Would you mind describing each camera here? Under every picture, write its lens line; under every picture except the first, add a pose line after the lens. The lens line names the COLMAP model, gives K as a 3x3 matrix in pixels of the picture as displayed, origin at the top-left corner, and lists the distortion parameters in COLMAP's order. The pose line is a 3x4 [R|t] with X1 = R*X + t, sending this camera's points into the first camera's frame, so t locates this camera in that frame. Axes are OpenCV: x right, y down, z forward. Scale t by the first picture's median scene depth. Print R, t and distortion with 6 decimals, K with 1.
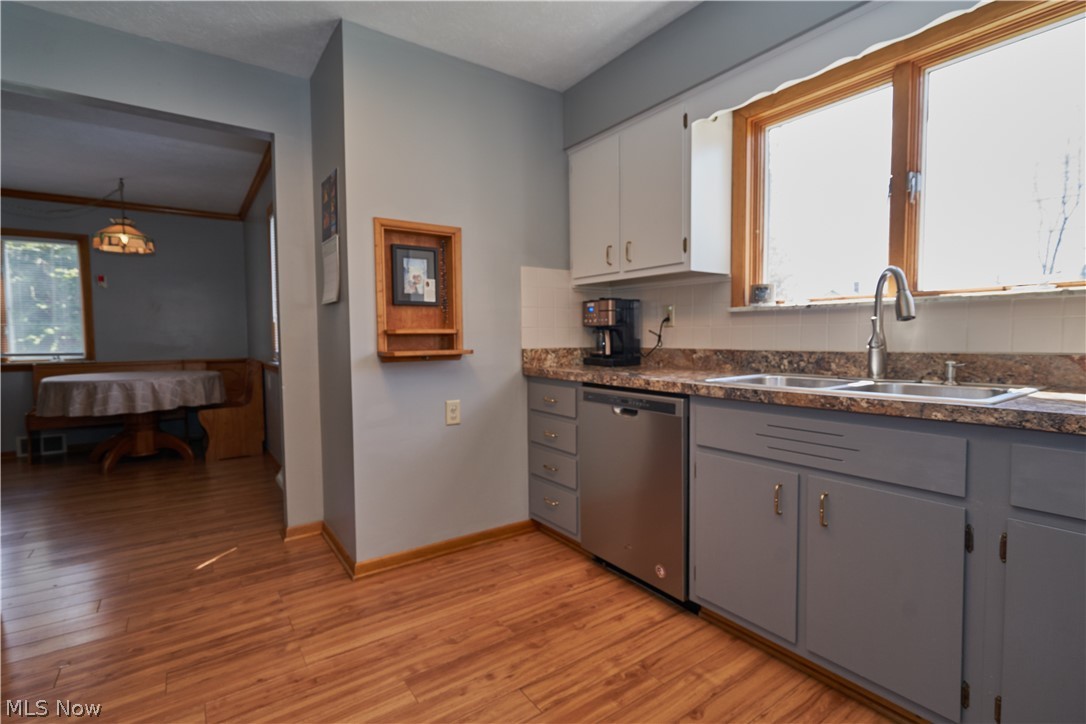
lens RADIAL K [[505.8, 0, 543.0], [0, 505.8, 362.0], [0, 0, 1]] dist [-0.000585, -0.000081]
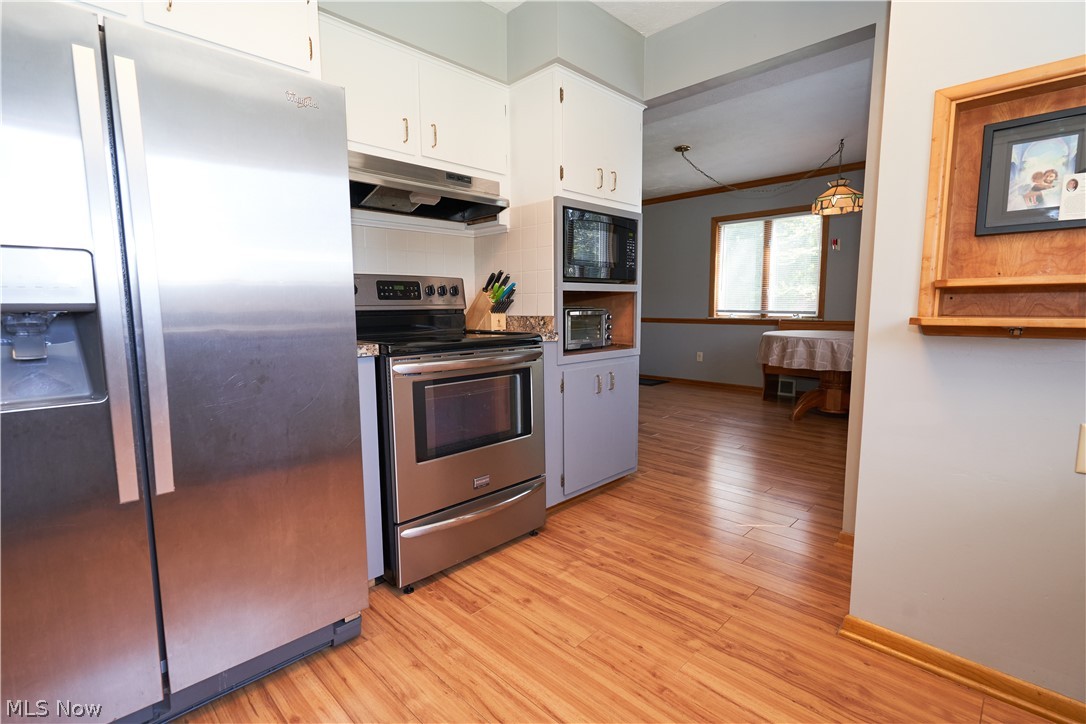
lens RADIAL K [[503.9, 0, 525.6], [0, 503.9, 361.5], [0, 0, 1]] dist [0.000061, 0.000155]
pose [[0.160237, 0.119359, -0.979835, 0.210110], [-0.044767, 0.992519, 0.113583, -0.014861], [0.986063, 0.025664, 0.164382, 0.431699]]
